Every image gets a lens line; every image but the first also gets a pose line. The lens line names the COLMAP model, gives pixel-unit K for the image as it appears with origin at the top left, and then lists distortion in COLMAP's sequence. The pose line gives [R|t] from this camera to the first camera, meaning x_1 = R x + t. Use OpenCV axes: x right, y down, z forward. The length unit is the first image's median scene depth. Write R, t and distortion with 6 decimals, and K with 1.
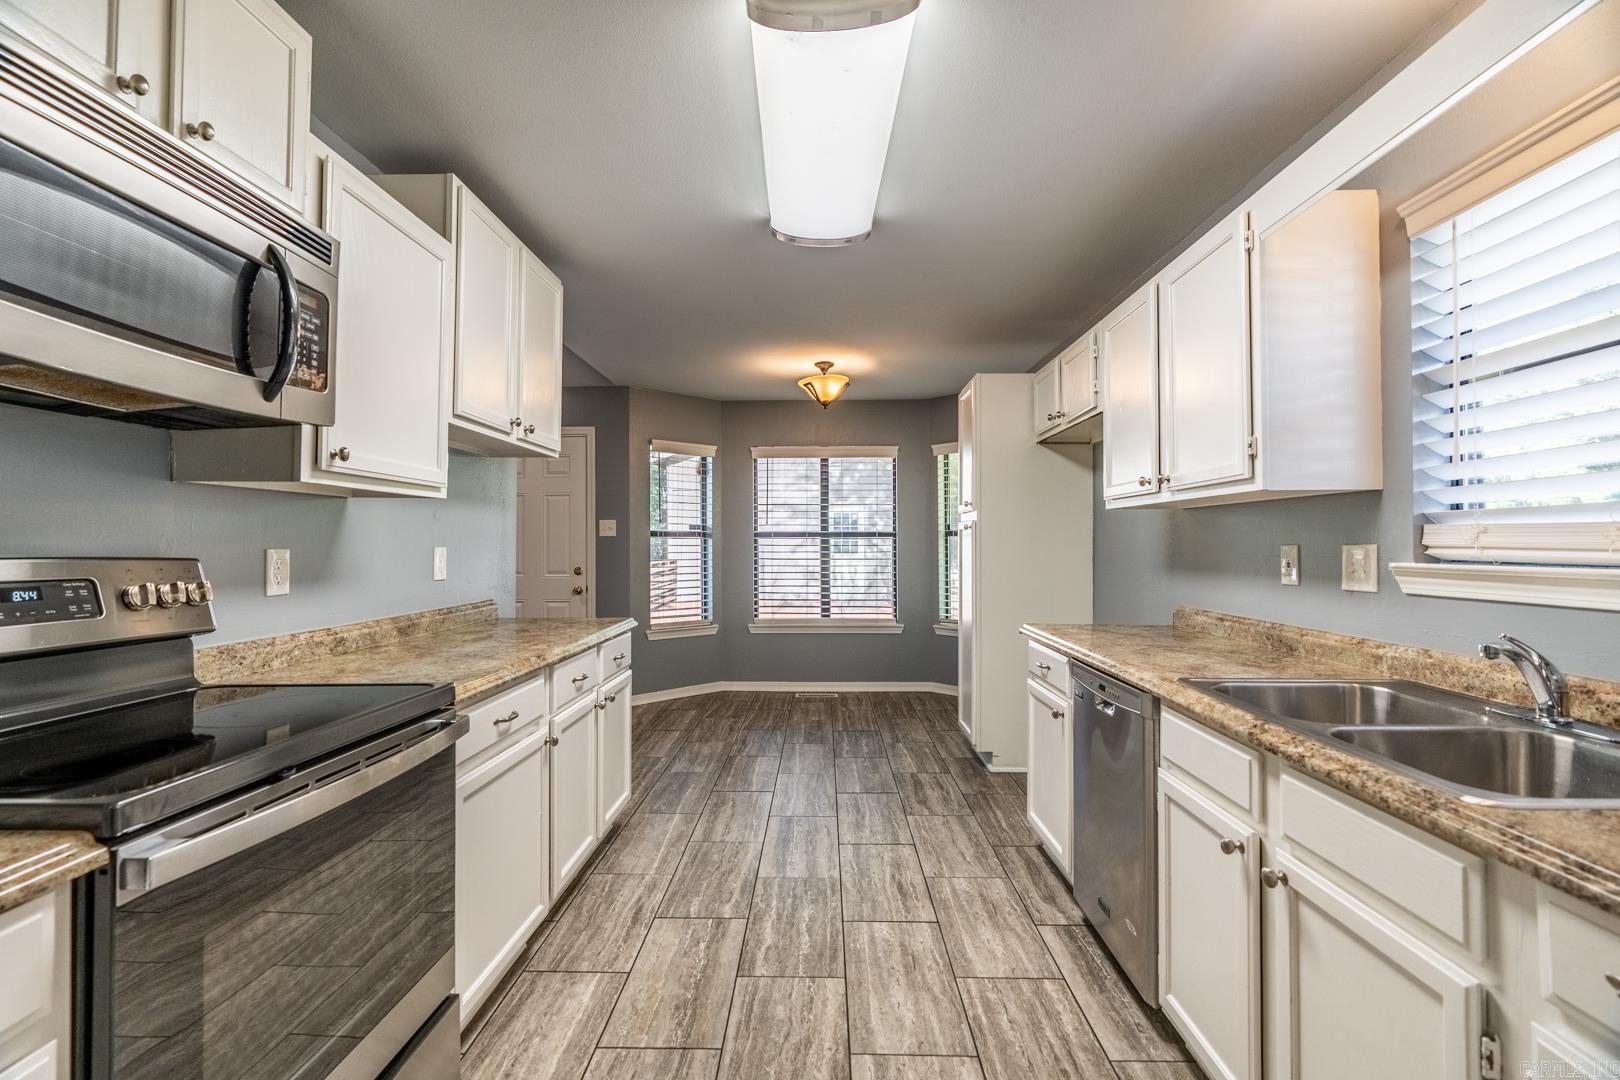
lens RADIAL K [[743.2, 0, 812.0], [0, 743.2, 532.3], [0, 0, 1]] dist [0.000179, 0.000119]
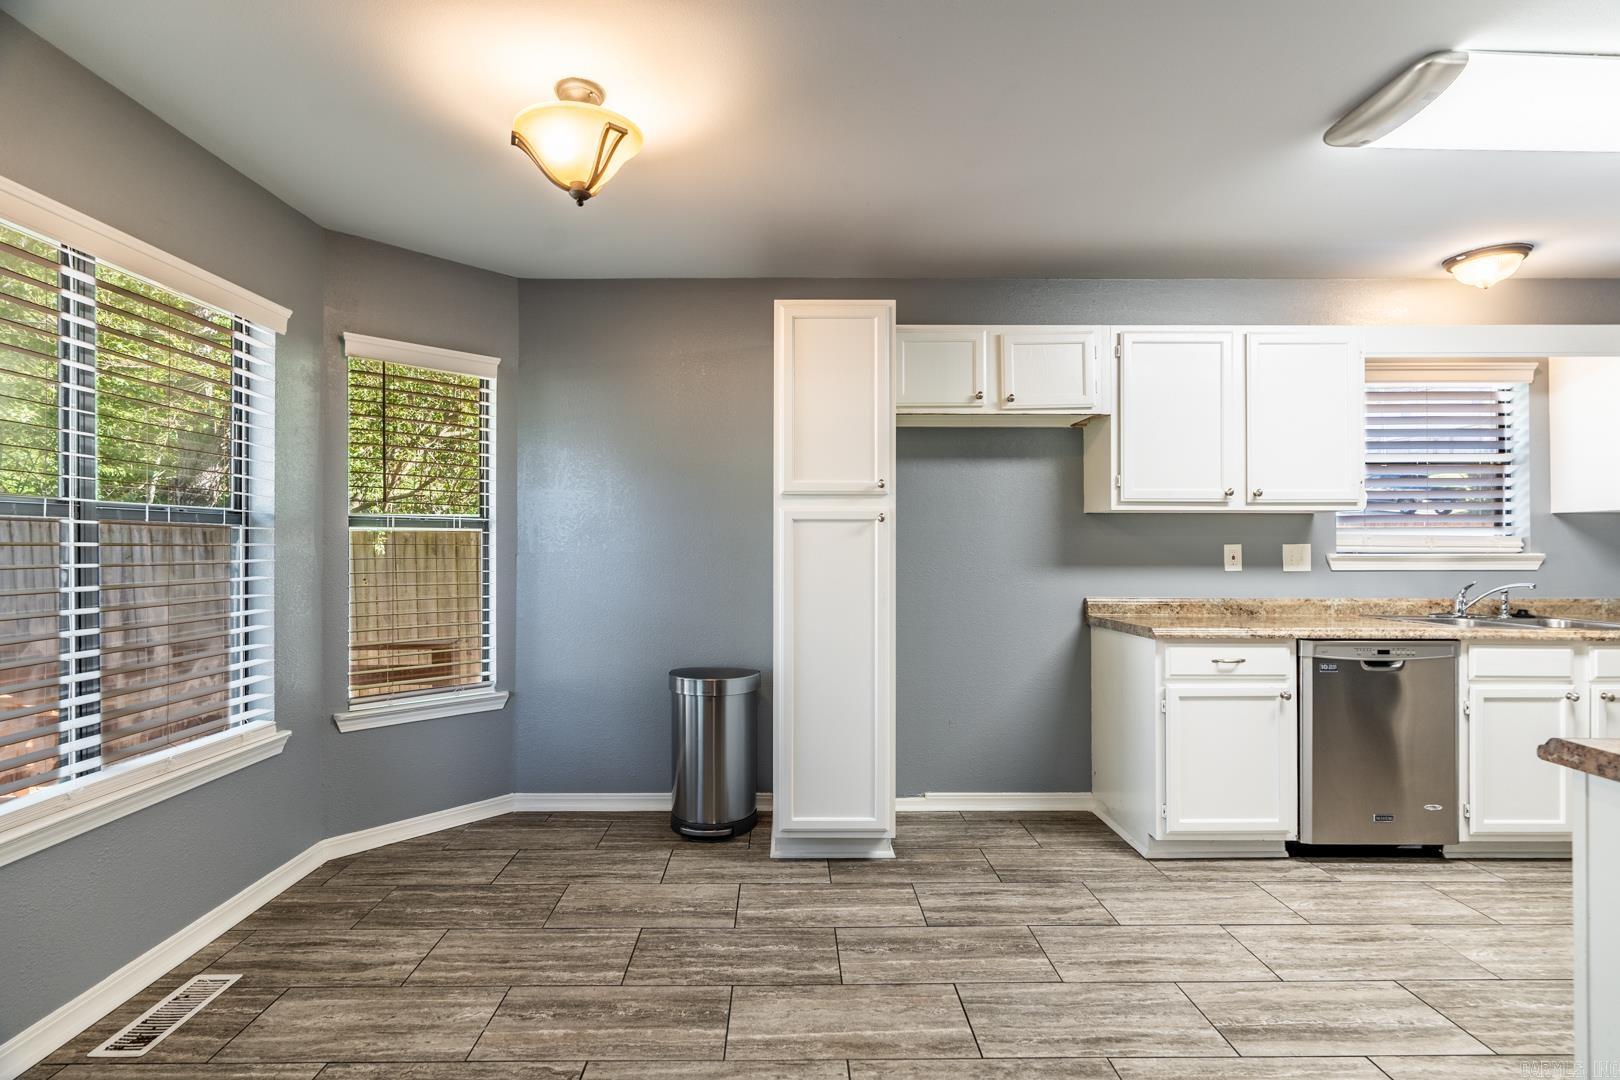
lens RADIAL K [[743.2, 0, 806.4], [0, 743.2, 543.7], [0, 0, 1]] dist [0.000179, 0.000119]
pose [[-0.027771, 0.004687, 0.999603, -0.669774], [-0.014478, 0.999882, -0.005091, 0.028701], [-0.999509, -0.014614, -0.027700, 1.539056]]
